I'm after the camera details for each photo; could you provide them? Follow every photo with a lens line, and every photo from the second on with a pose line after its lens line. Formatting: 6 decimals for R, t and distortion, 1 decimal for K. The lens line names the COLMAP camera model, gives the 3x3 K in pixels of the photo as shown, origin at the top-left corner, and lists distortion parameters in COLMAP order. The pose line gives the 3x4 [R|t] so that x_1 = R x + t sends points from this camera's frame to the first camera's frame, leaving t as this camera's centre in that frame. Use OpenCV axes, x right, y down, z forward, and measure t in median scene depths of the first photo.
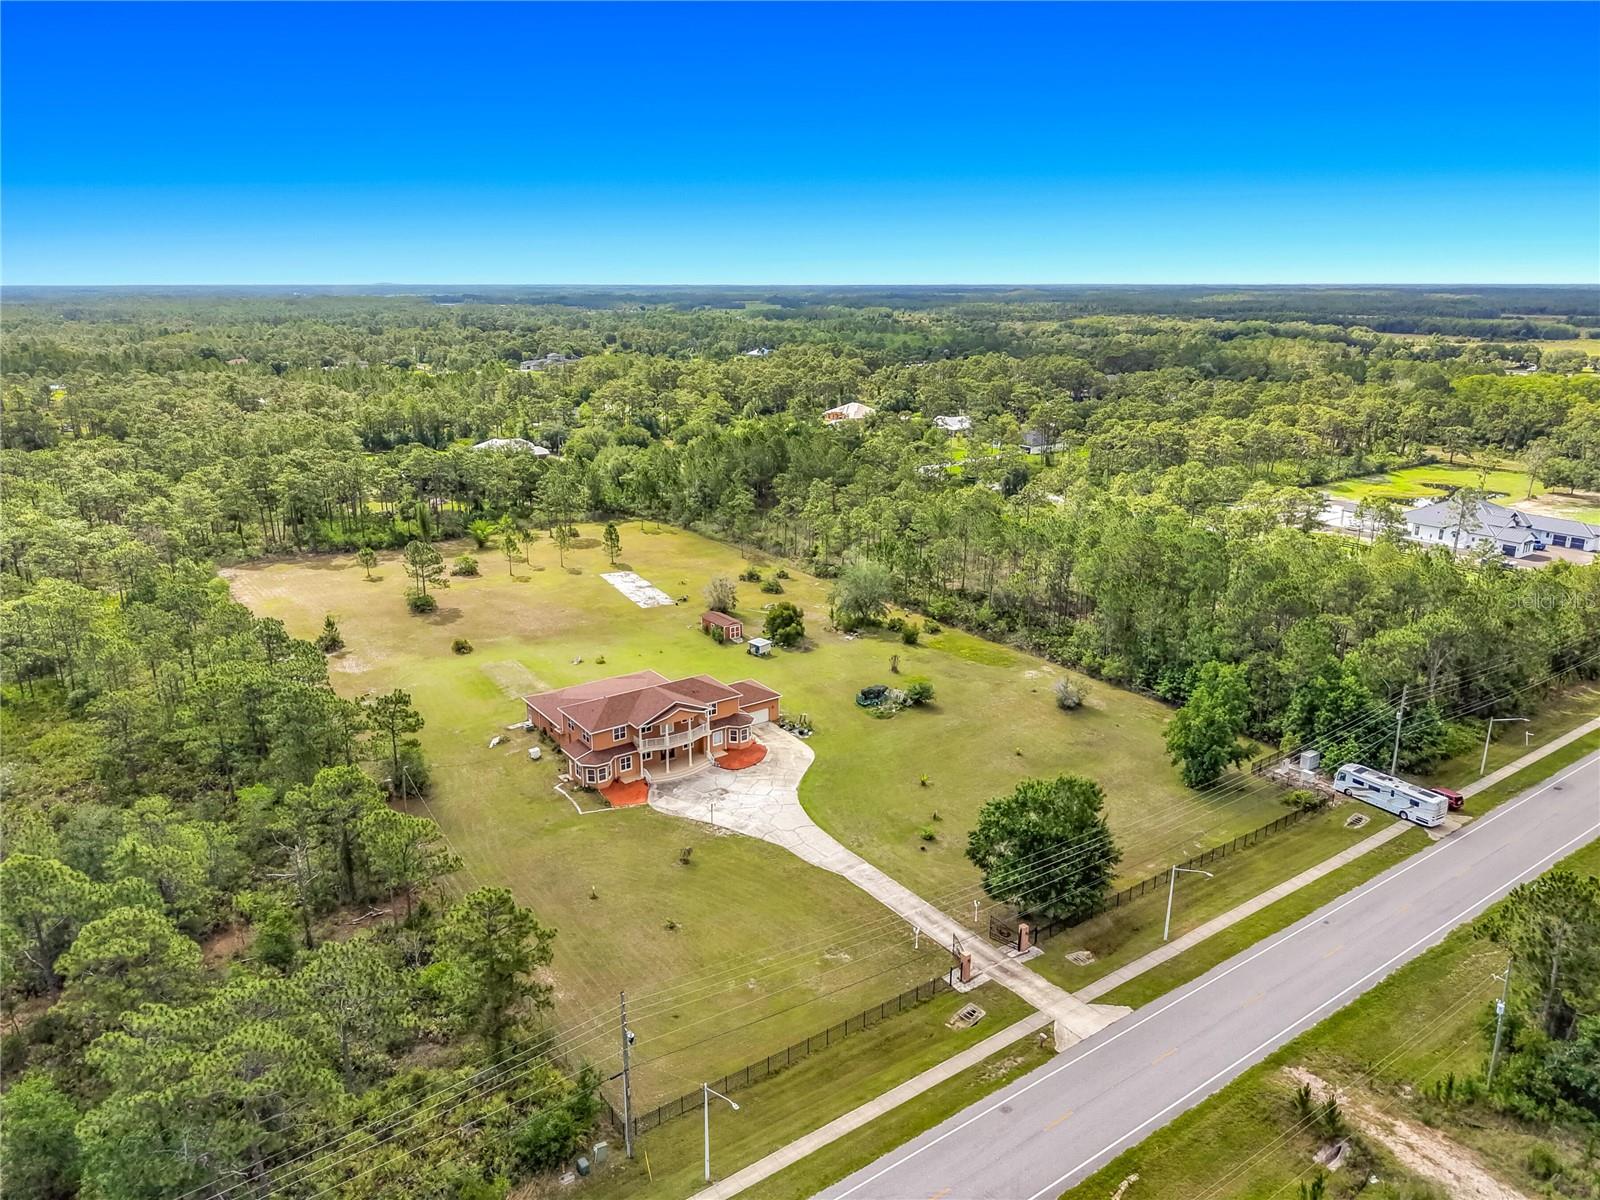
lens RADIAL K [[1118.3, 0, 800.5], [0, 1118.3, 585.1], [0, 0, 1]] dist [0.001431, -0.008782]
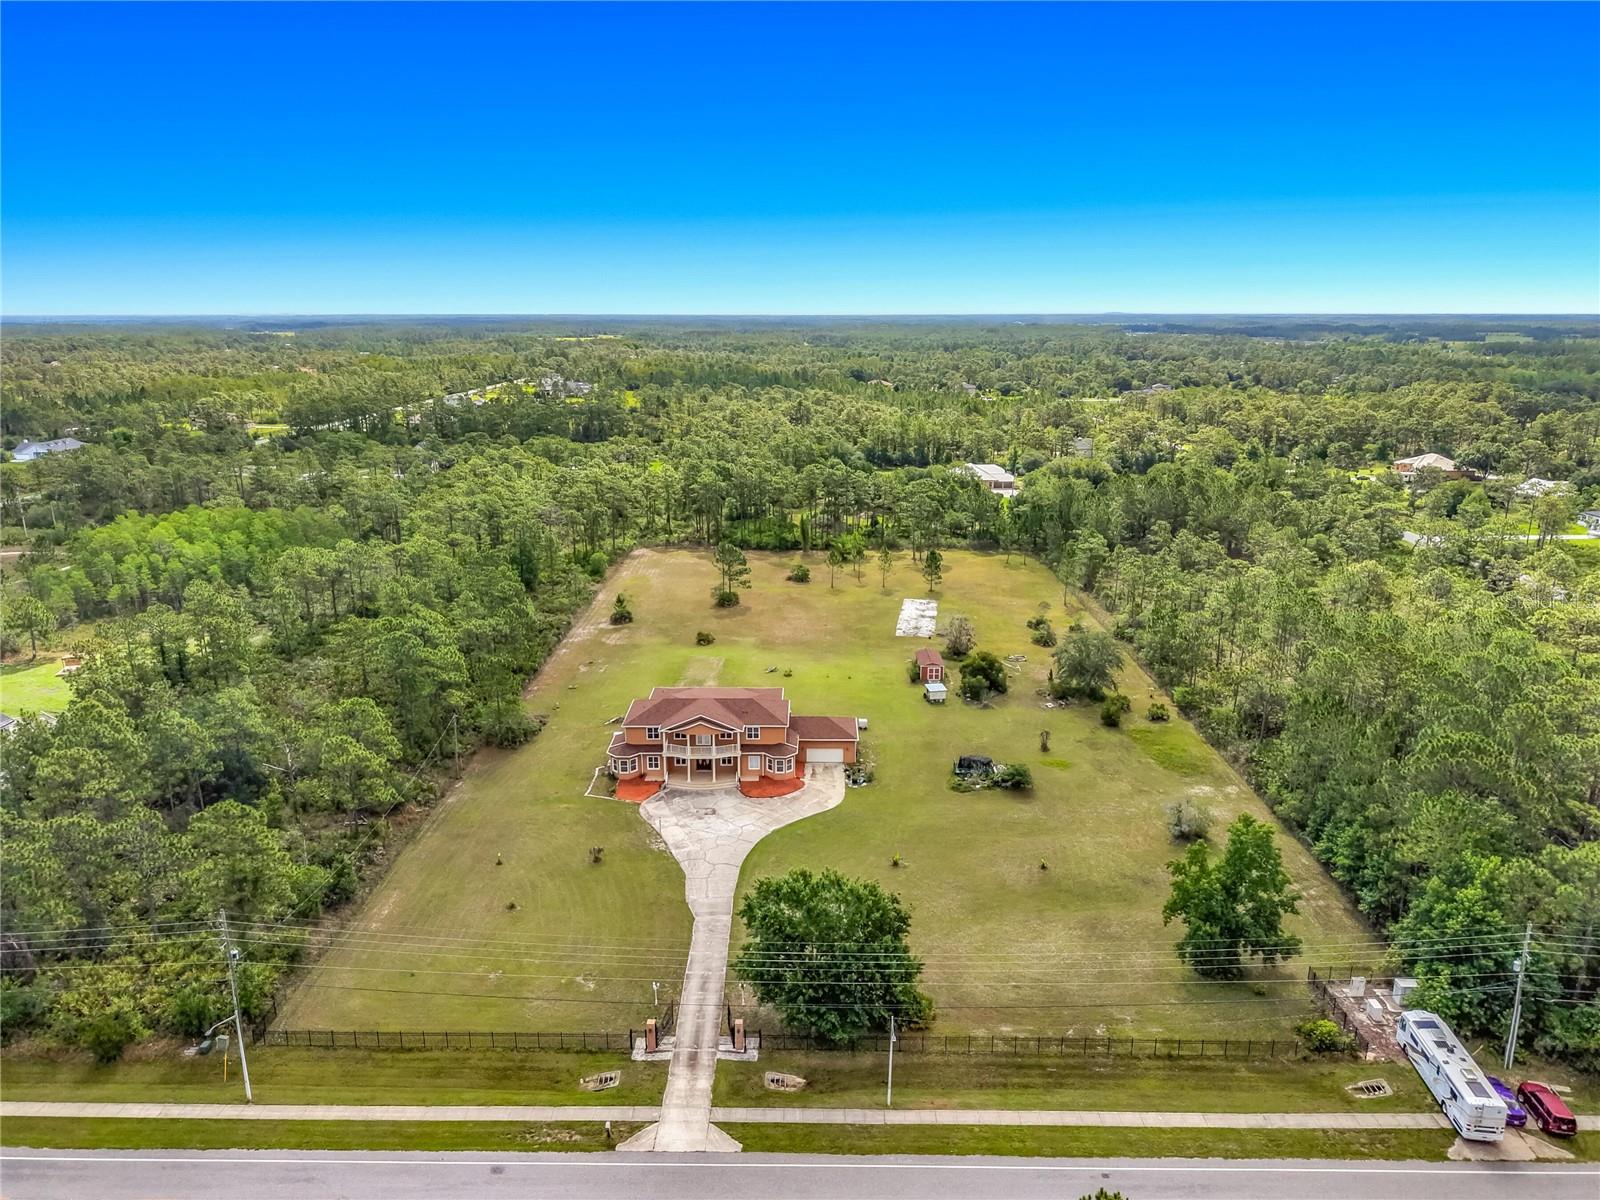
lens RADIAL K [[1118.3, 0, 800.5], [0, 1118.3, 585.1], [0, 0, 1]] dist [0.001431, -0.008782]
pose [[0.810382, 0.144364, -0.567837, 0.566941], [-0.160454, 0.986801, 0.021889, -0.053681], [0.563502, 0.073373, 0.822850, 0.218776]]
